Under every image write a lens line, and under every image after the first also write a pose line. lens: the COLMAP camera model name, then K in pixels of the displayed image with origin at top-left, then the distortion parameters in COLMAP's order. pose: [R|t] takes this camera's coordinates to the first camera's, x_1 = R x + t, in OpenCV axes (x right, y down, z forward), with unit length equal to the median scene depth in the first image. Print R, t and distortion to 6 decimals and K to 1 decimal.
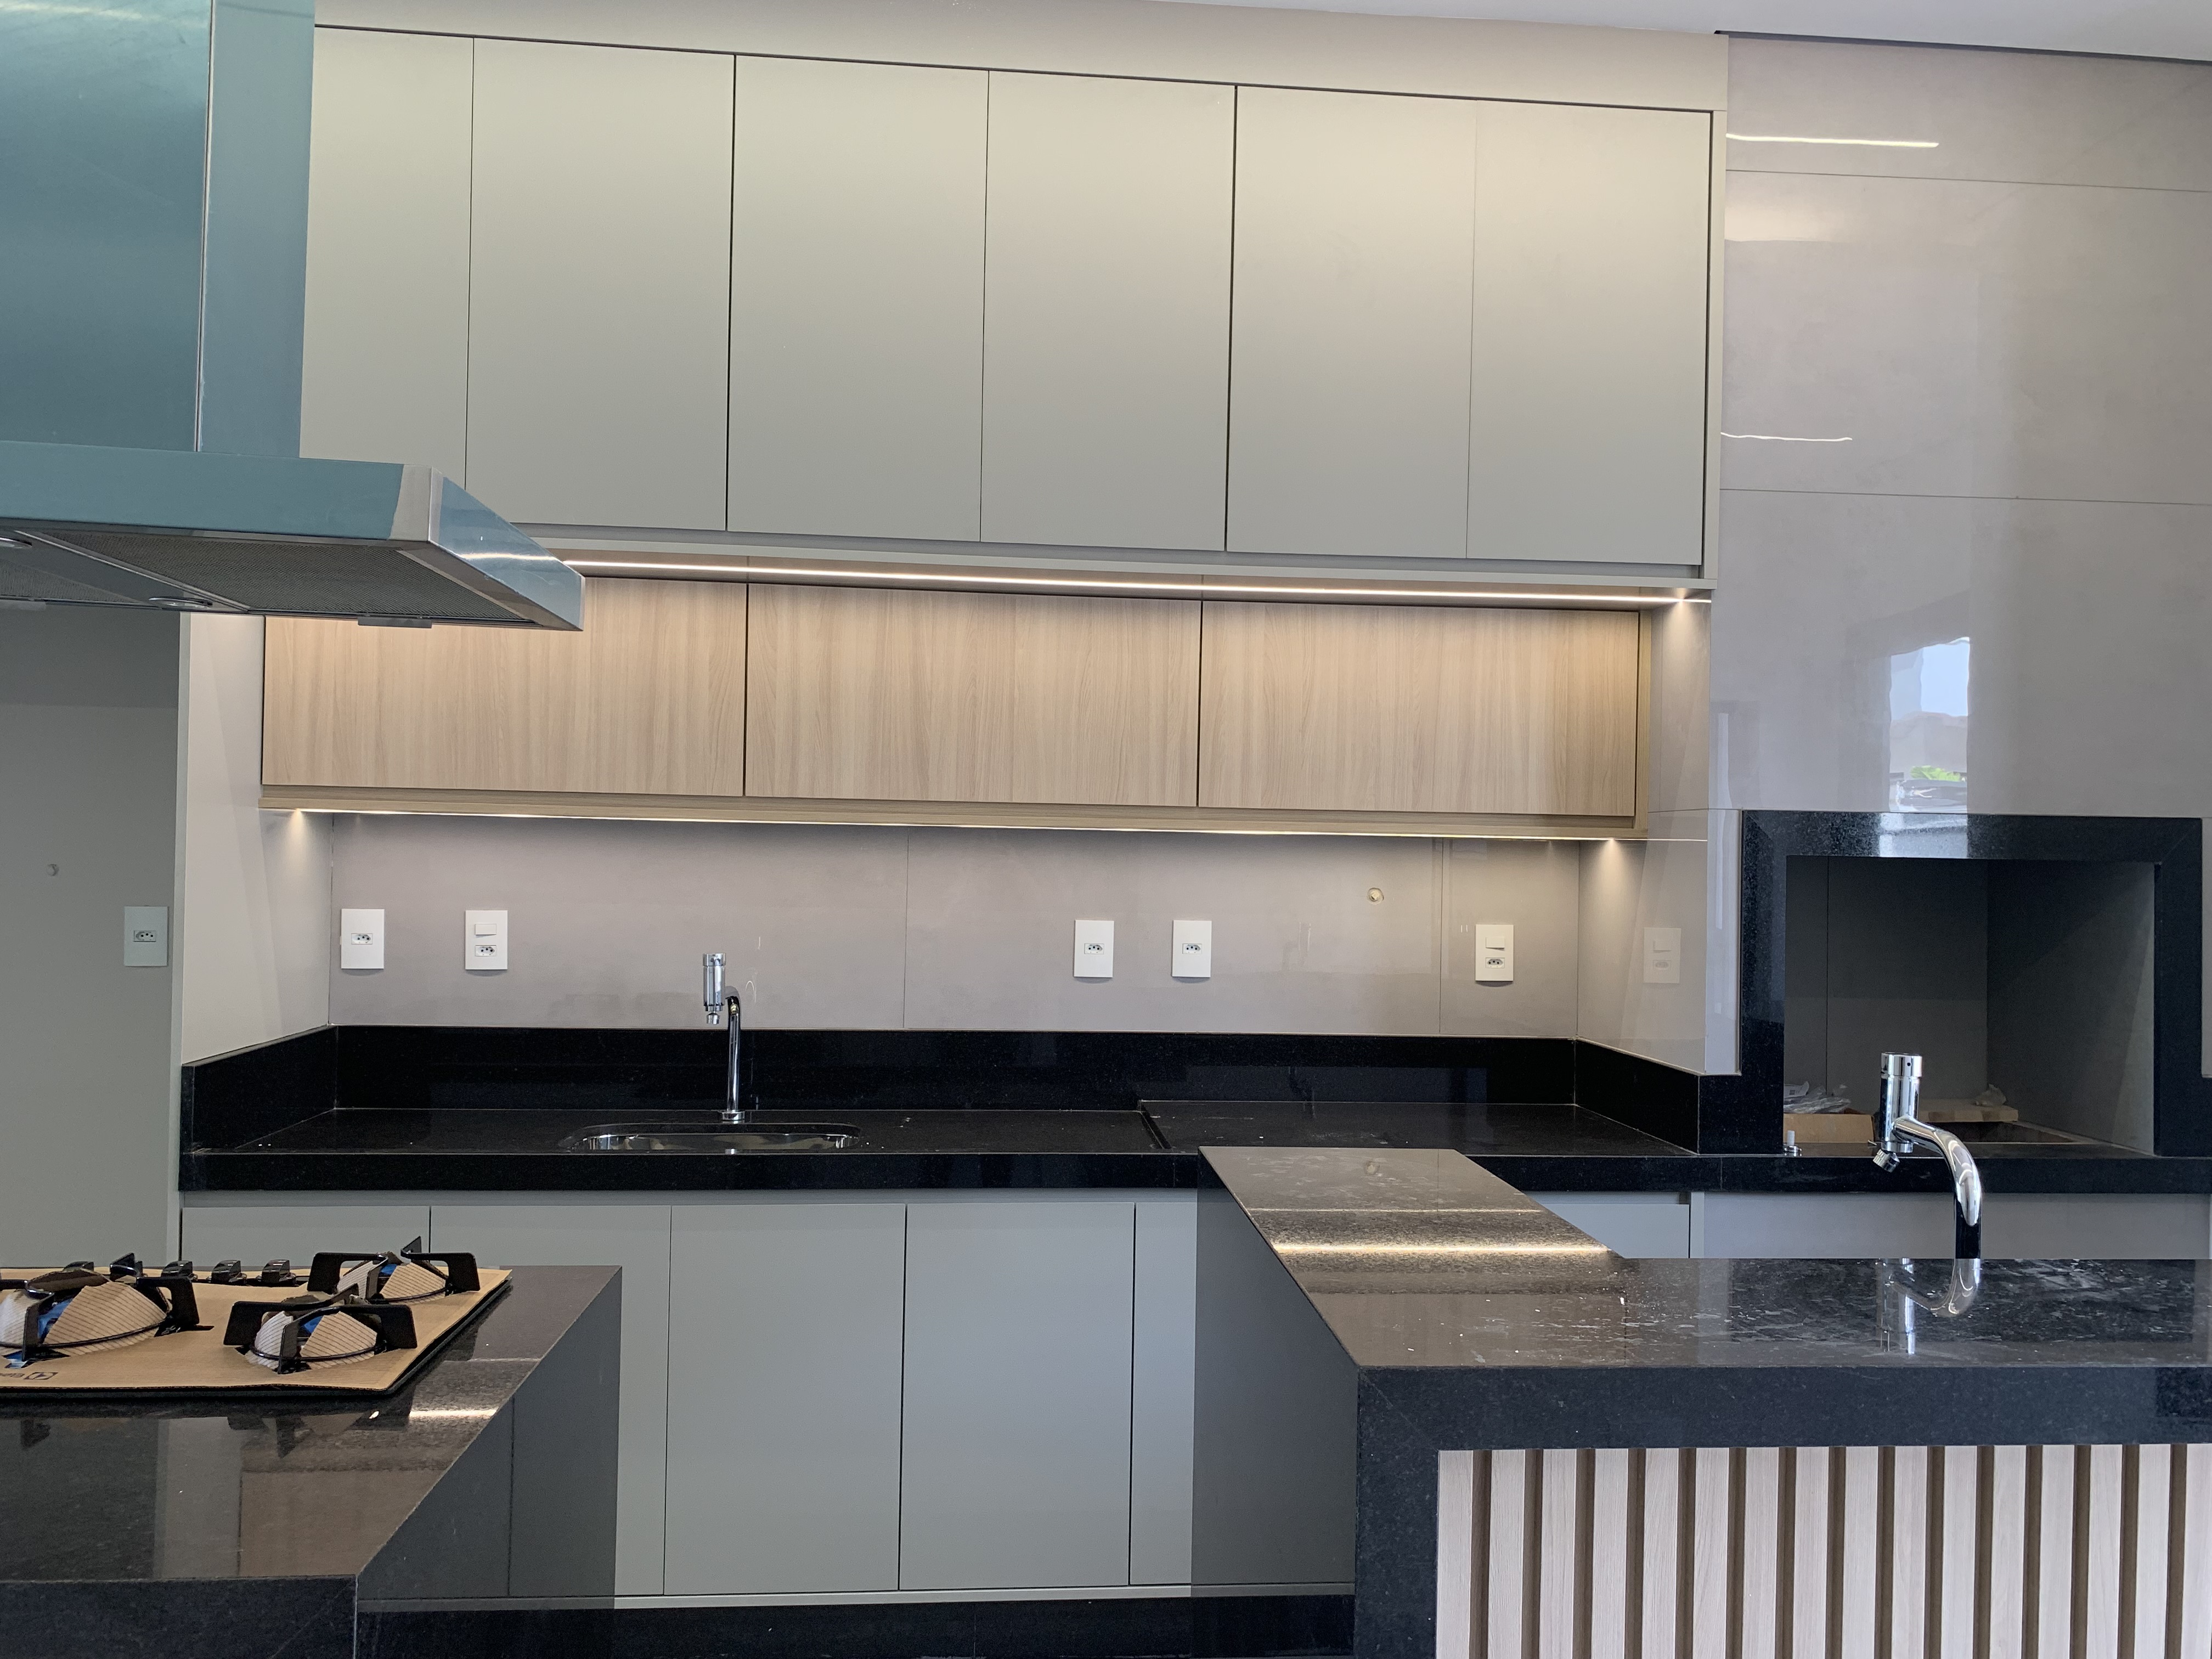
lens RADIAL K [[1657.4, 0, 1104.6], [0, 1657.4, 843.1], [0, 0, 1]] dist [0.076868, -0.103528]
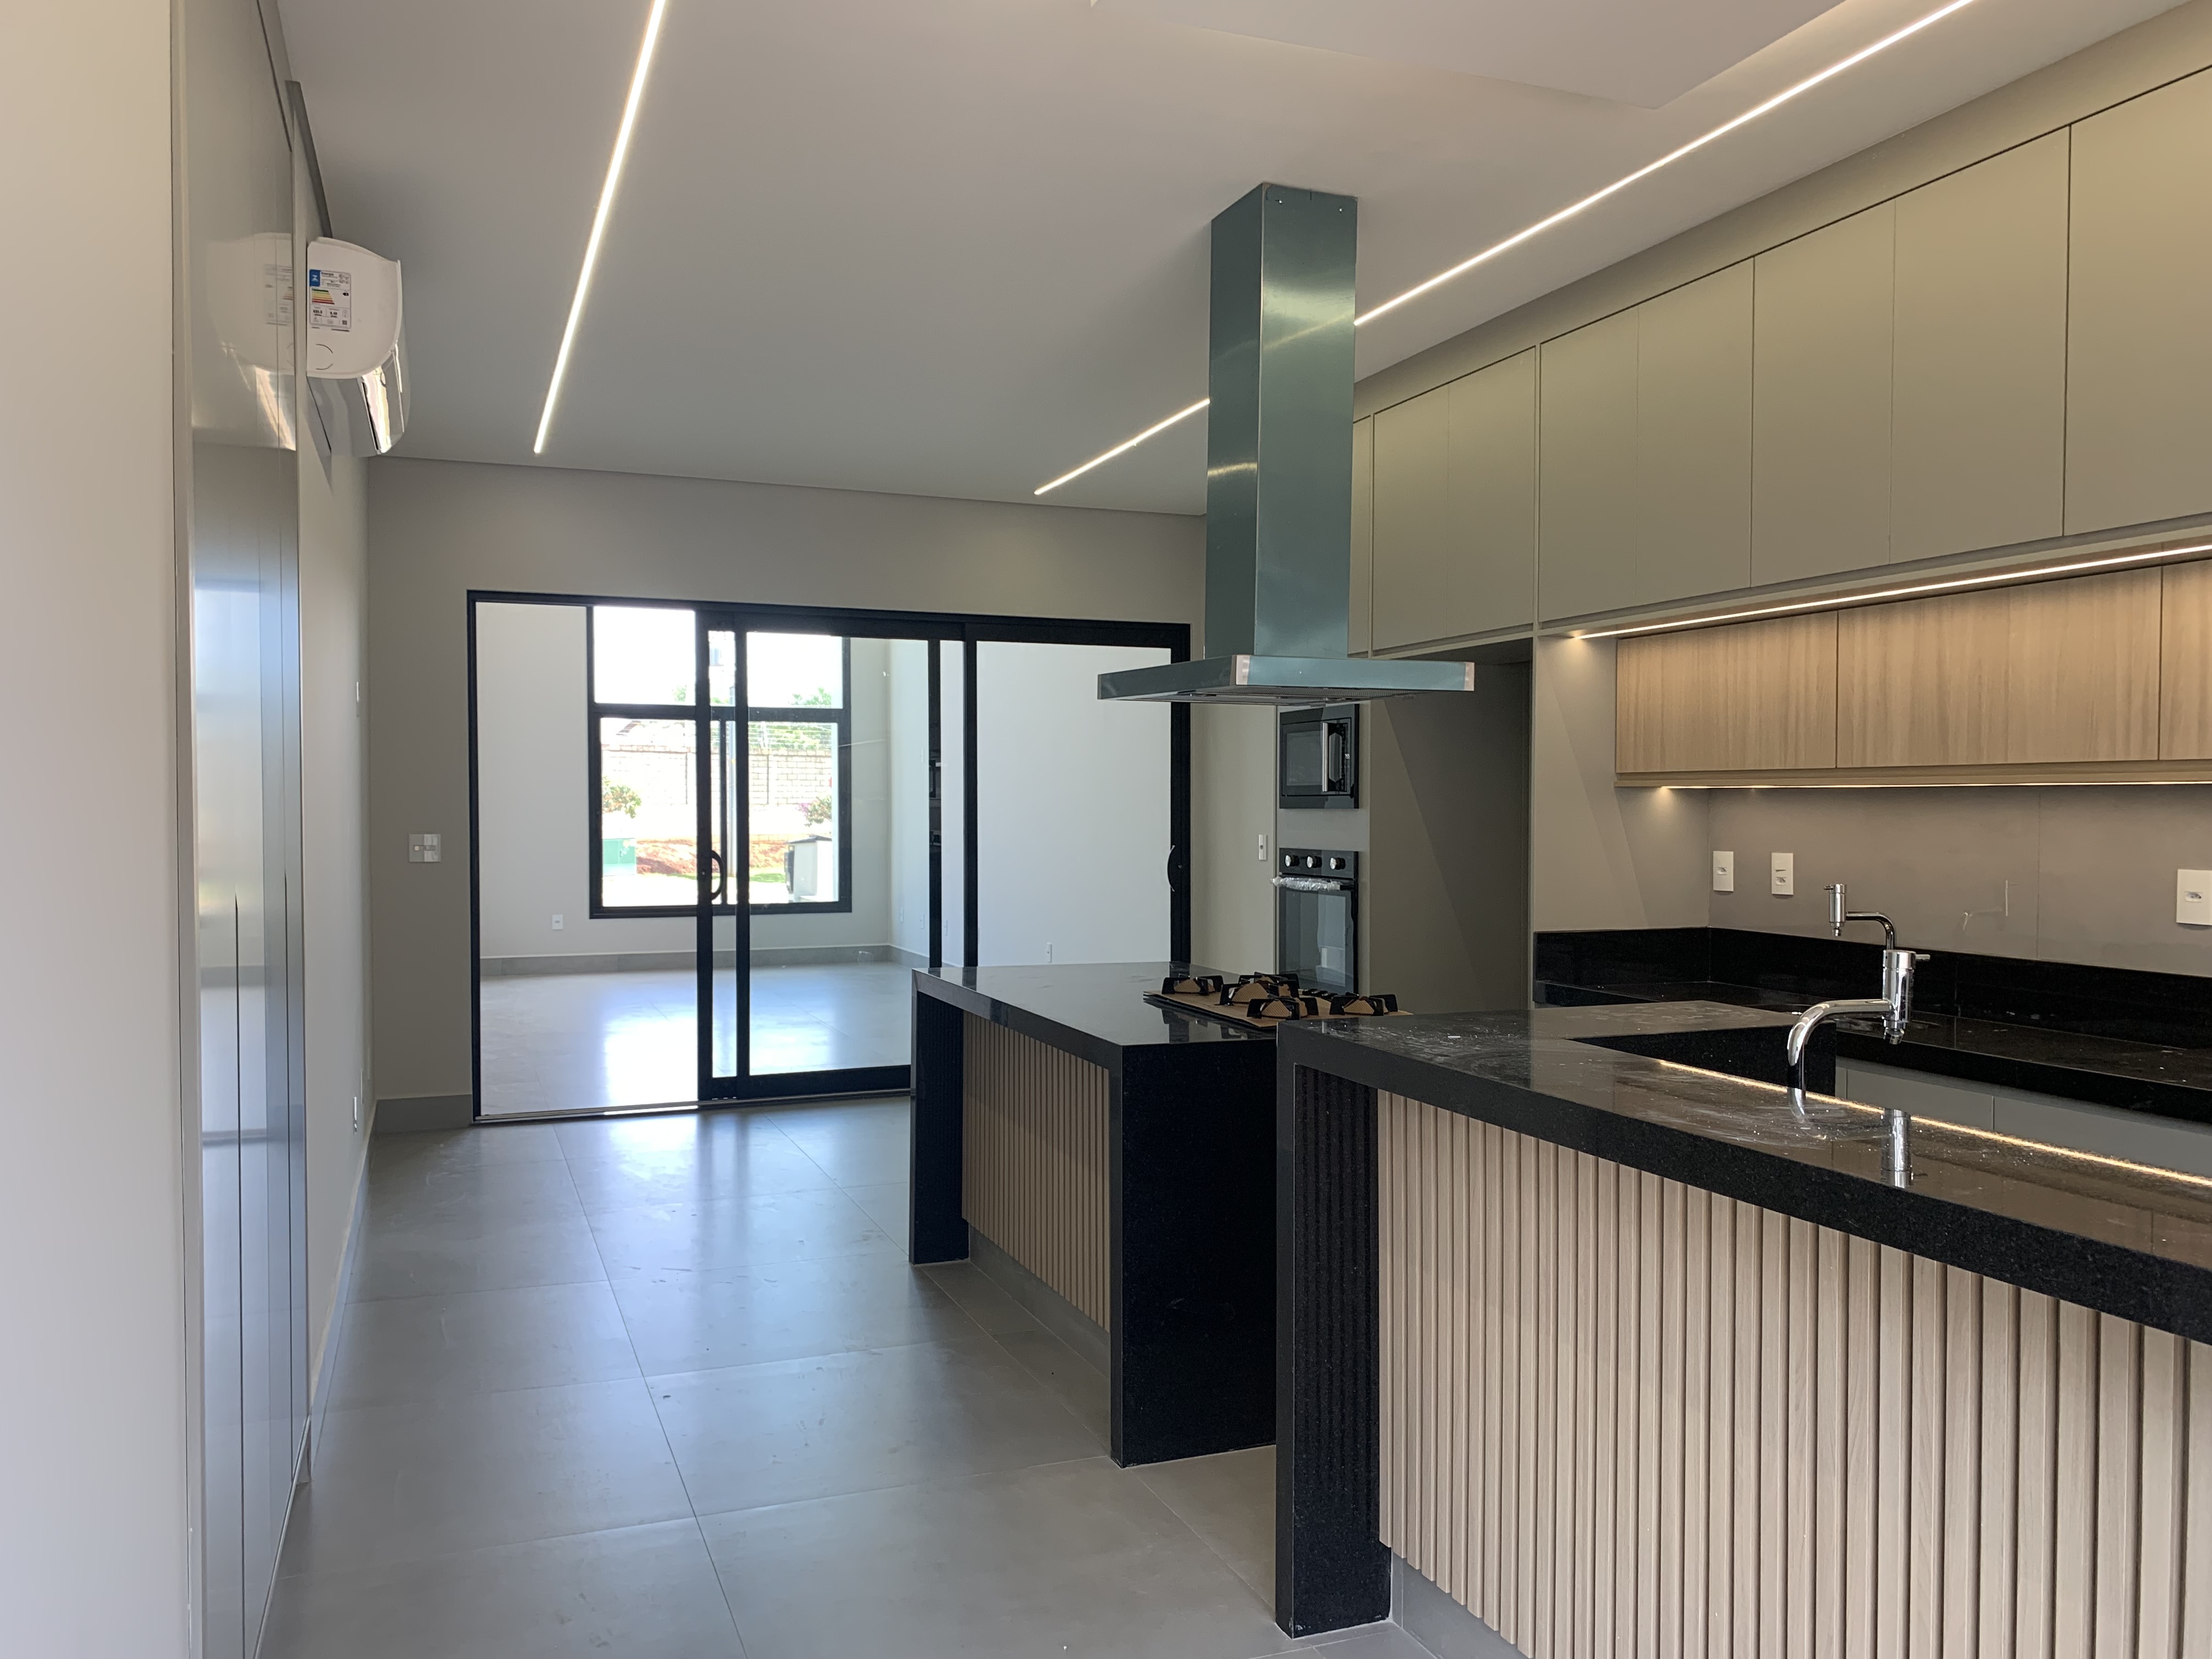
lens RADIAL K [[1657.4, 0, 1104.6], [0, 1657.4, 843.1], [0, 0, 1]] dist [0.076868, -0.103528]
pose [[0.283760, 0.003305, -0.958890, 0.897121], [0.010343, 0.999925, 0.006507, 0.017433], [0.958840, -0.011765, 0.283705, 0.040876]]
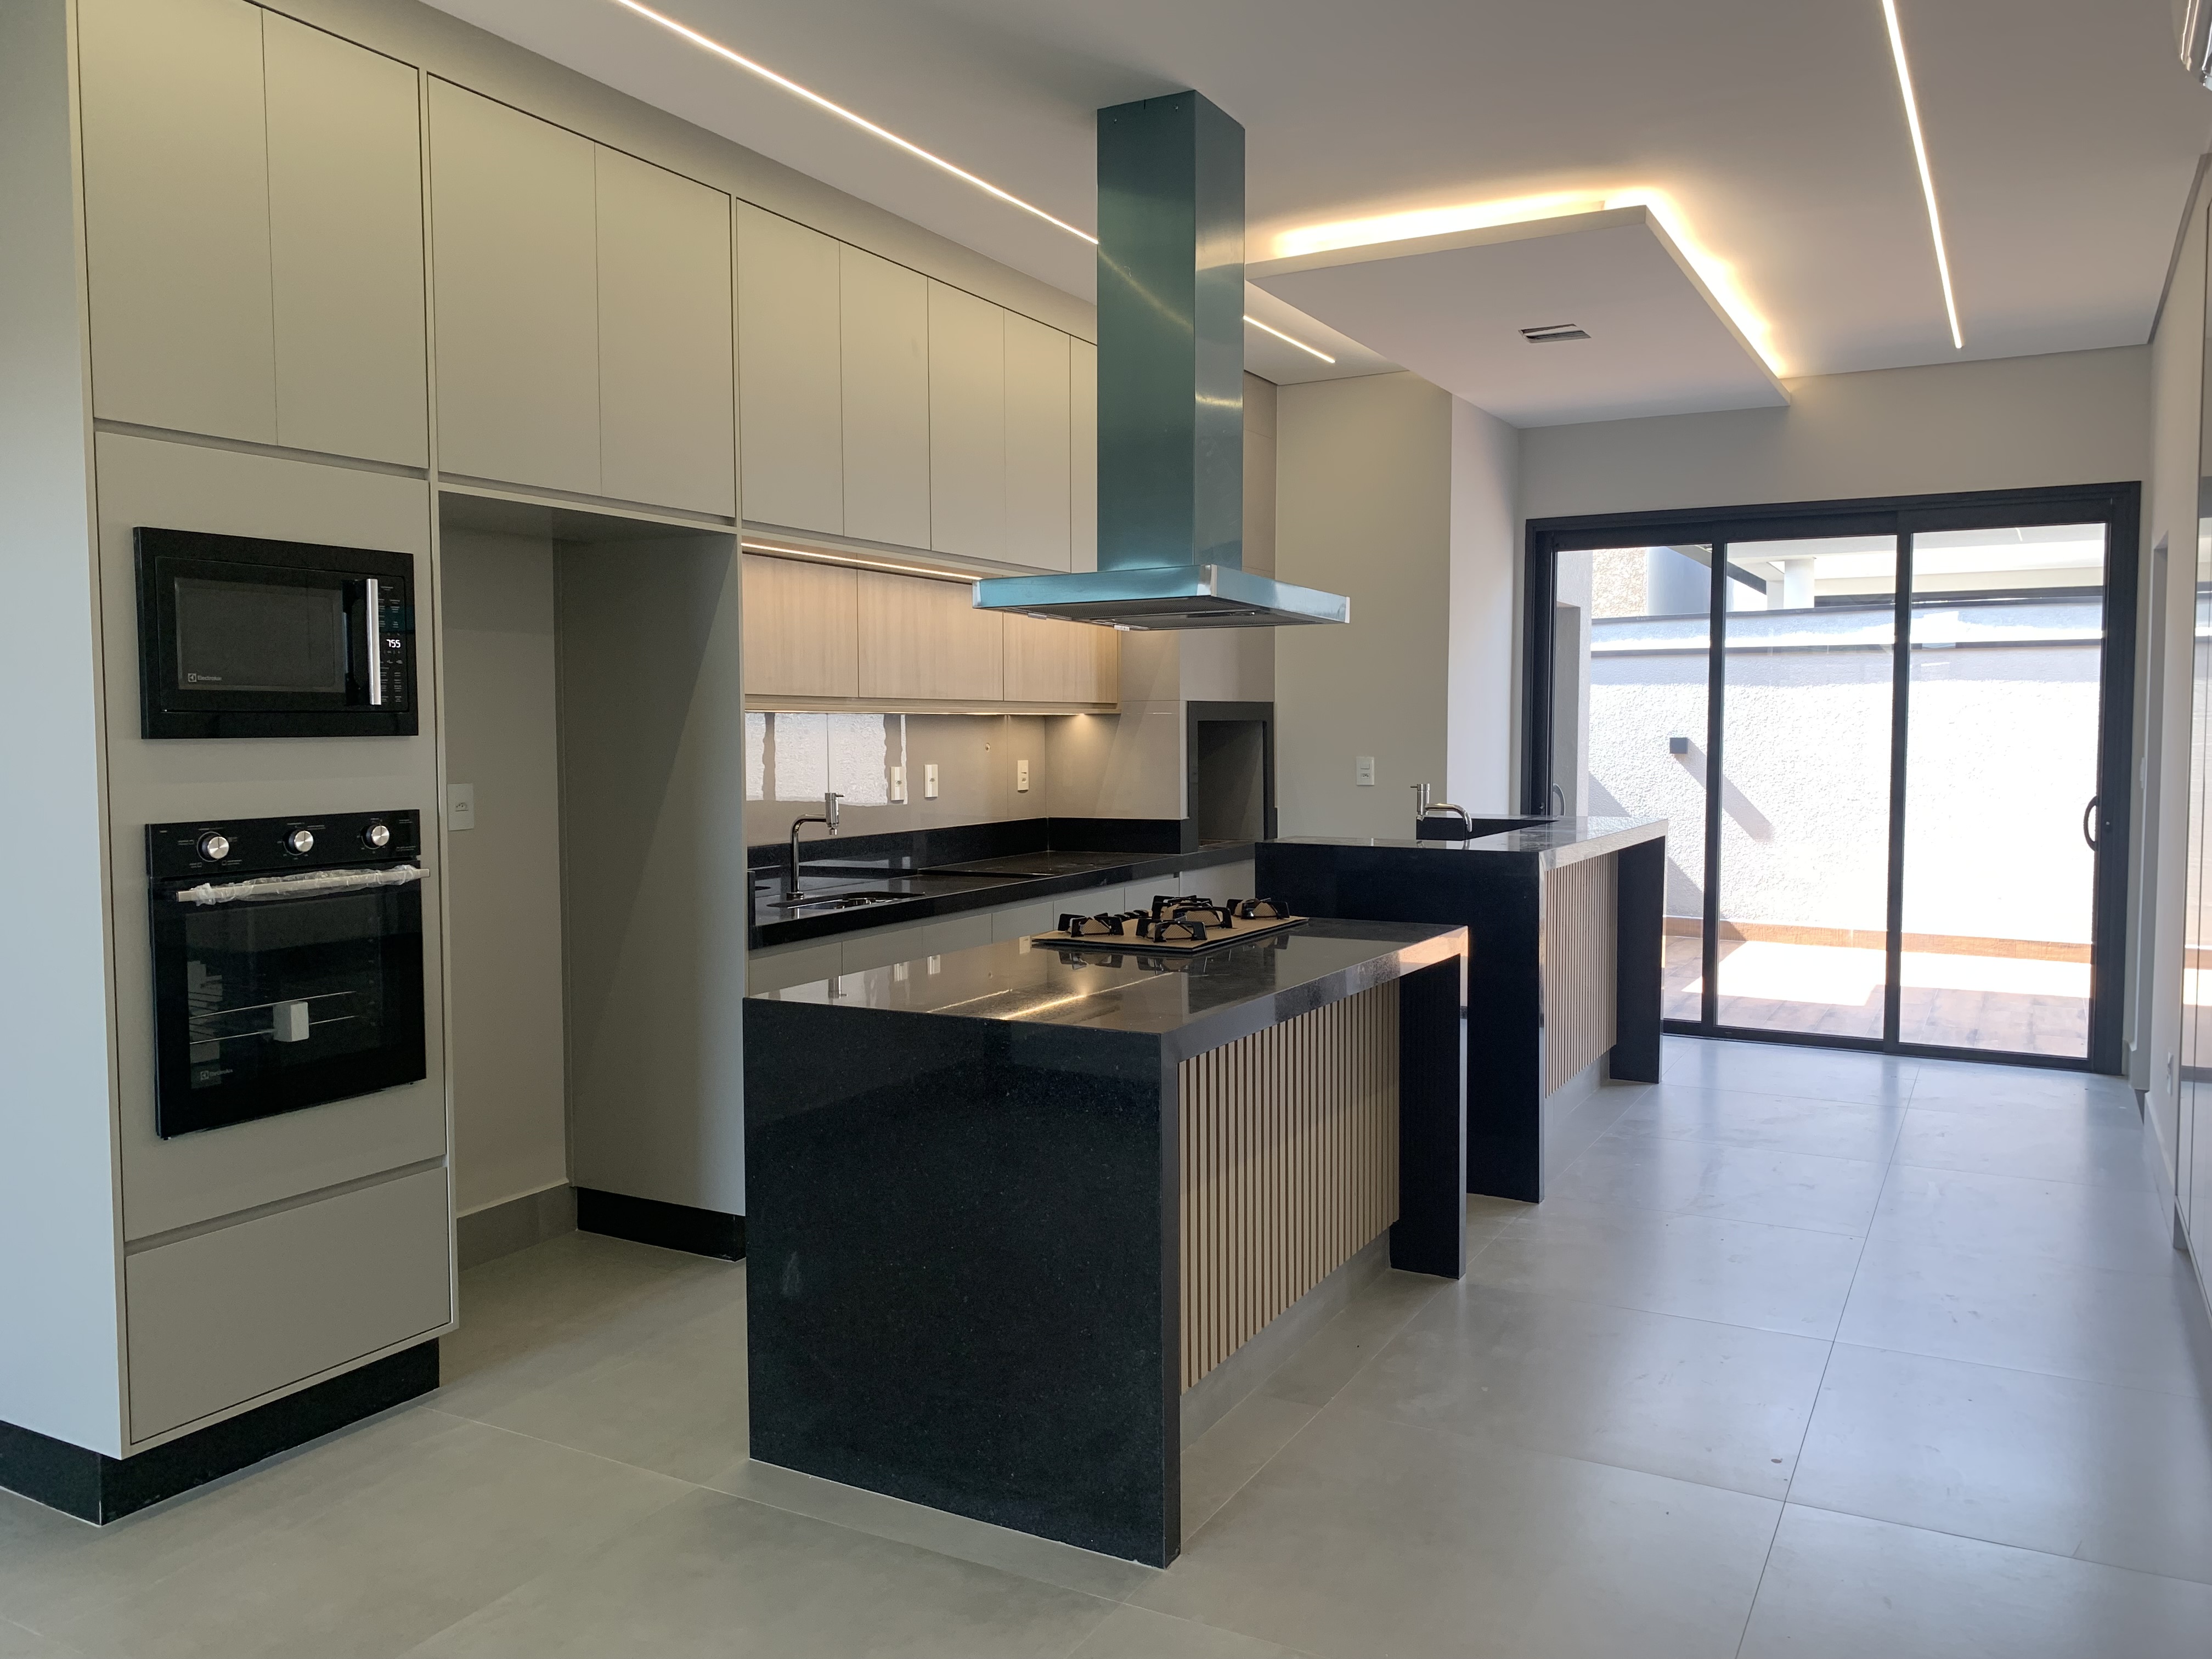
lens RADIAL K [[1718.4, 0, 1106.0], [0, 1718.4, 829.5], [0, 0, 1]] dist [0.057721, -0.072927]
pose [[0.553069, -0.072377, 0.829986, -1.479306], [0.009090, 0.996684, 0.080856, -0.032314], [-0.833086, -0.037174, 0.551893, -0.160770]]
